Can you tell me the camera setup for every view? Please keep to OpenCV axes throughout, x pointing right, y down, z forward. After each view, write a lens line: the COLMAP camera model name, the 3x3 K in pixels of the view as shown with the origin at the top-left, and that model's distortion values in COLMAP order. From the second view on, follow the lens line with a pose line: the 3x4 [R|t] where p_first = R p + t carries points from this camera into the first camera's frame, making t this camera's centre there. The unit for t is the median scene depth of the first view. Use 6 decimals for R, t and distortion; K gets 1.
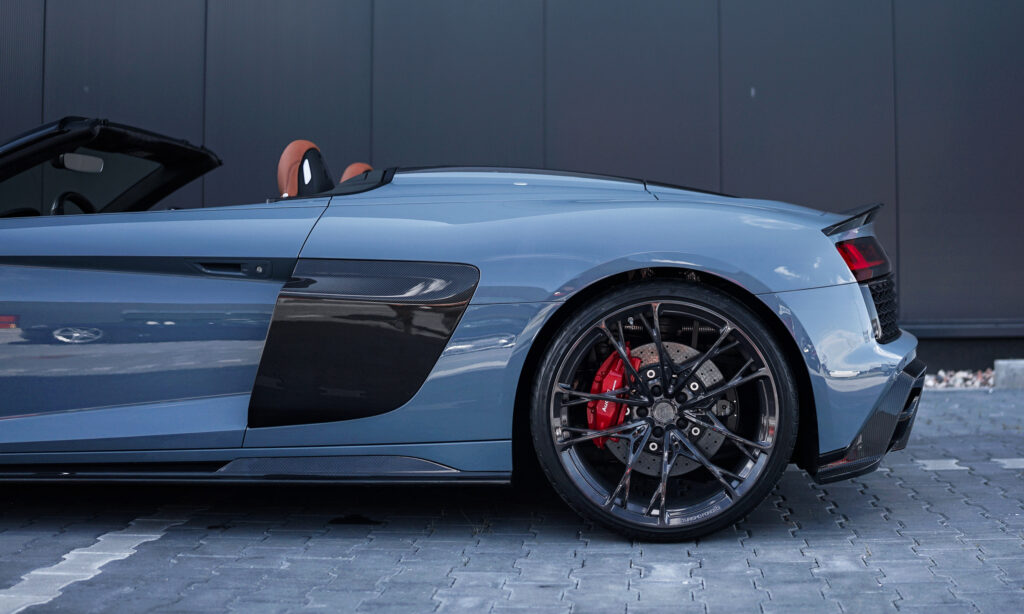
lens RADIAL K [[1316.1, 0, 521.8], [0, 1316.1, 298.7], [0, 0, 1]] dist [-0.124915, 0.000000]
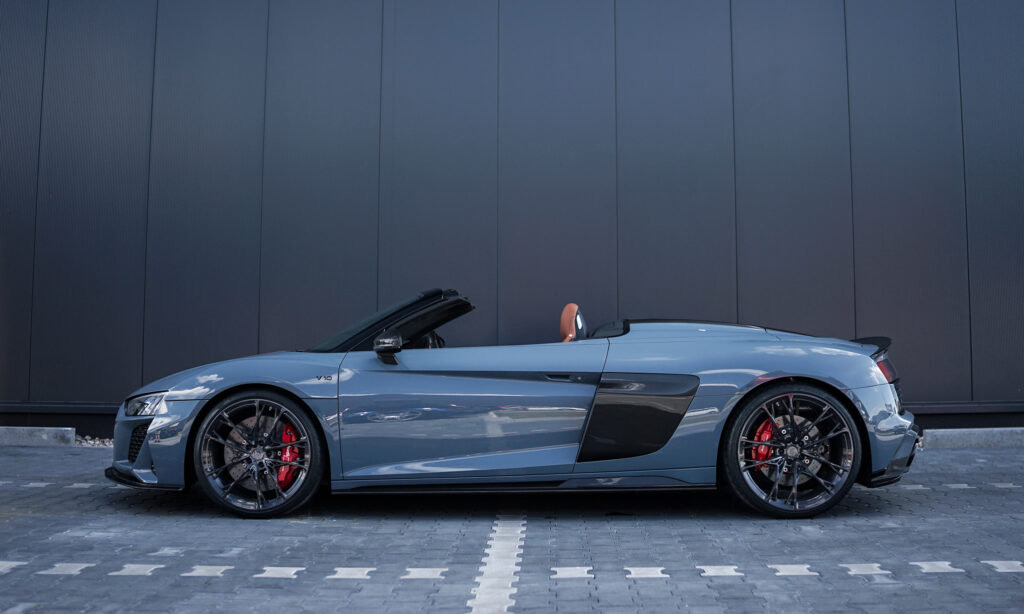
lens RADIAL K [[1316.1, 0, 427.8], [0, 1316.1, 294.4], [0, 0, 1]] dist [-0.124915, 0.000000]
pose [[0.999443, 0.000901, 0.033361, -0.490873], [0.001297, 0.997832, -0.065803, -0.018561], [-0.033348, 0.065810, 0.997275, -0.902138]]
